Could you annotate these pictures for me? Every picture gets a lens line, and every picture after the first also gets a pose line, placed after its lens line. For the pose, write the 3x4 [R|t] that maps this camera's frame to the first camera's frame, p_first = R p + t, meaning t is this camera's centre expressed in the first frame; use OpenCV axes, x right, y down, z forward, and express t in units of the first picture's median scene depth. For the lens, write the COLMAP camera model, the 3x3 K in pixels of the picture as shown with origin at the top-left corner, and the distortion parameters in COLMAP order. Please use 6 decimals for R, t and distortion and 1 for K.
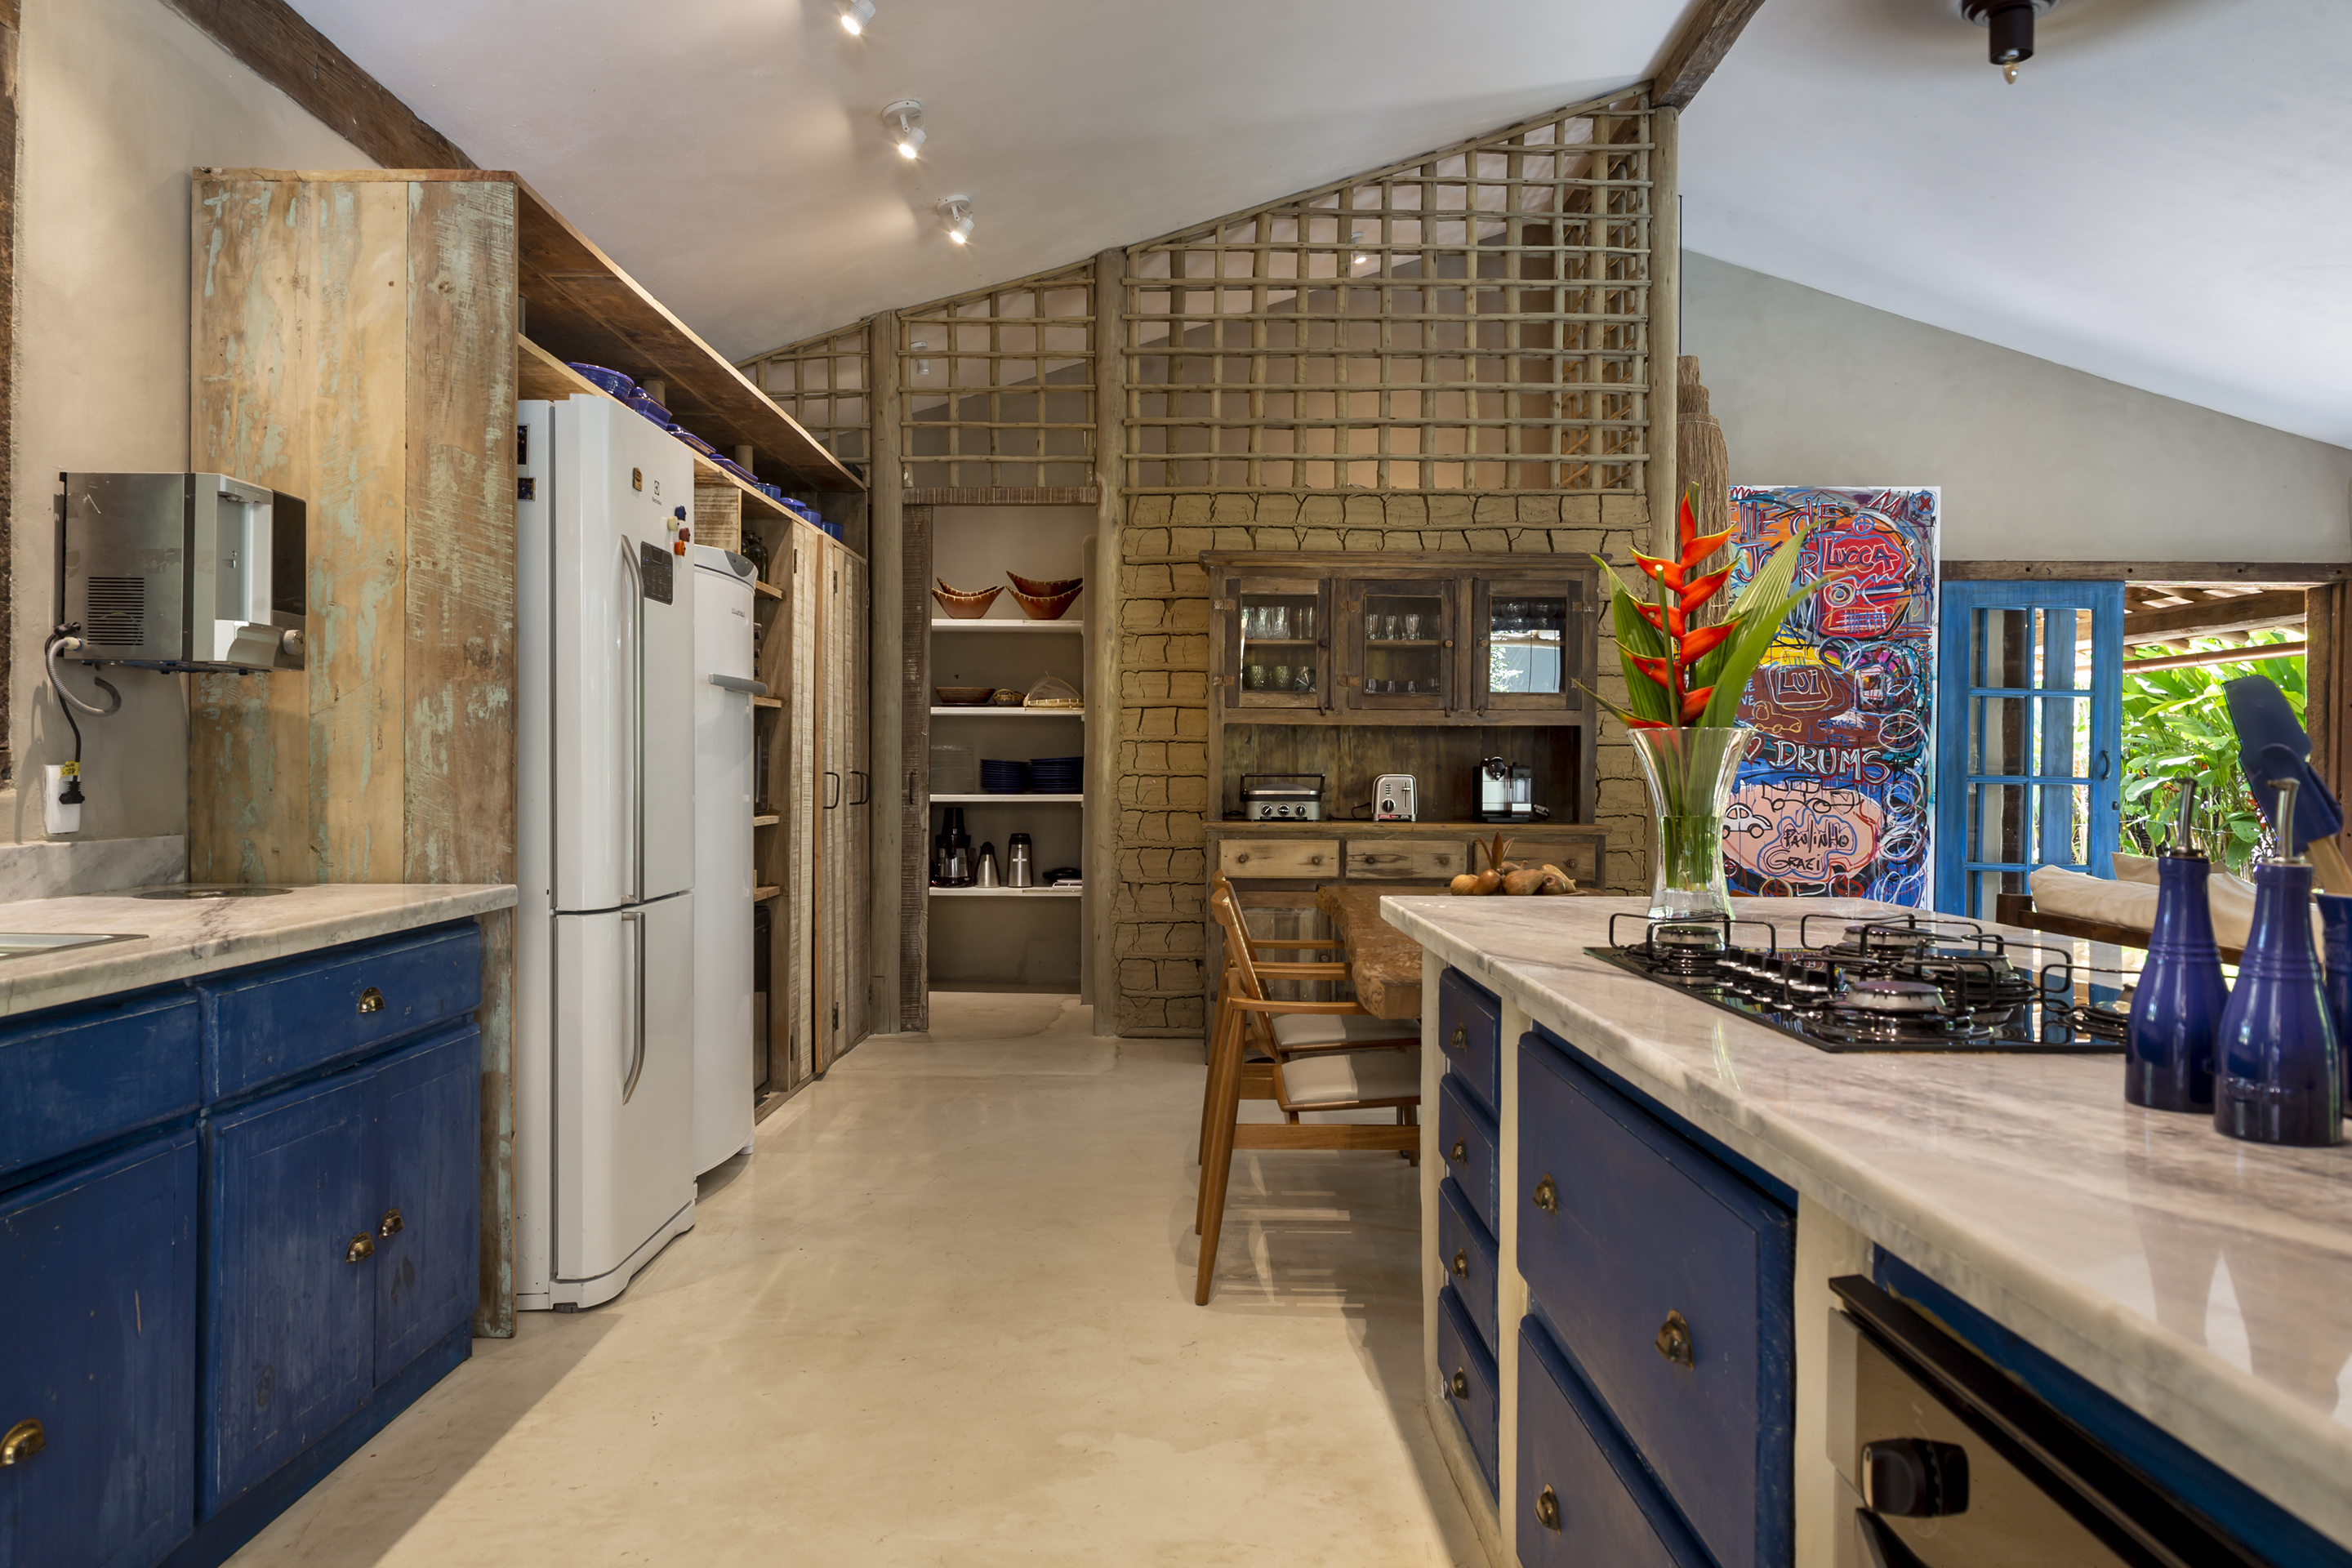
lens RADIAL K [[1632.5, 0, 1176.0], [0, 1632.5, 784.0], [0, 0, 1]] dist [0.045475, -0.039414]
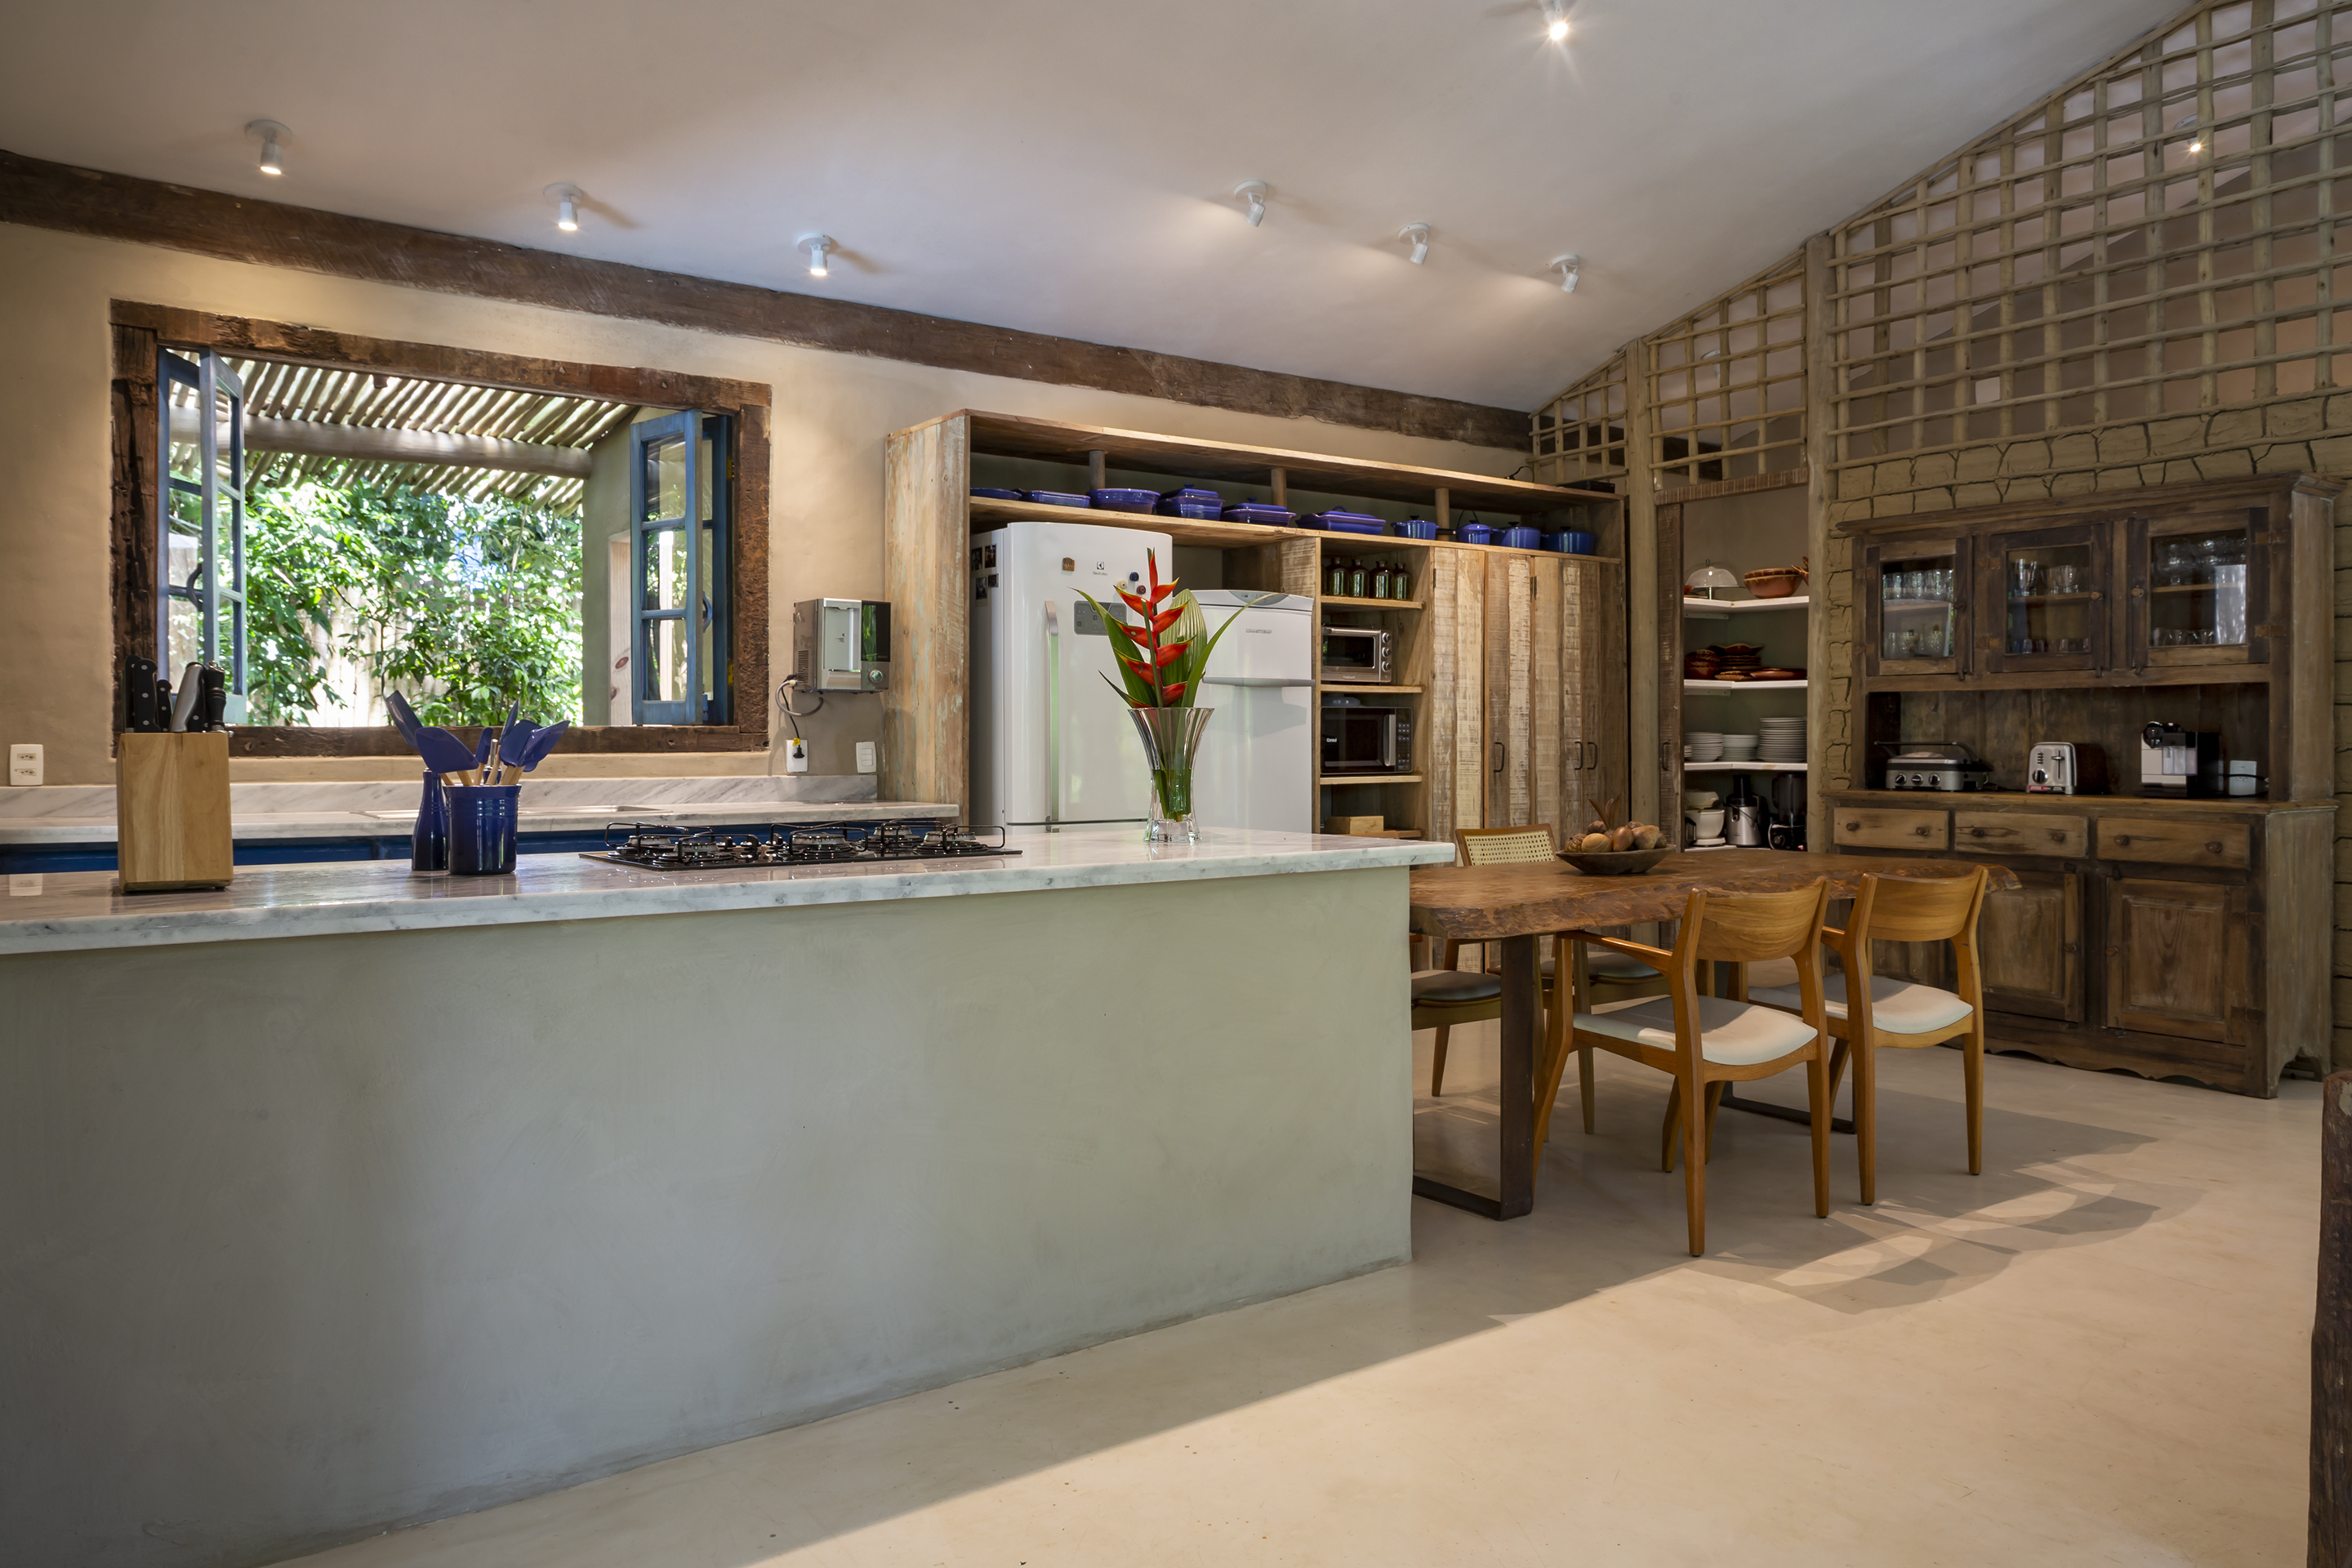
lens RADIAL K [[1613.6, 0, 1176.0], [0, 1613.6, 784.0], [0, 0, 1]] dist [0.002338, -0.002304]
pose [[0.587728, 0.016852, -0.808883, 0.584244], [-0.003011, 0.999822, 0.018643, 0.002167], [0.809053, -0.008521, 0.587674, 0.075271]]
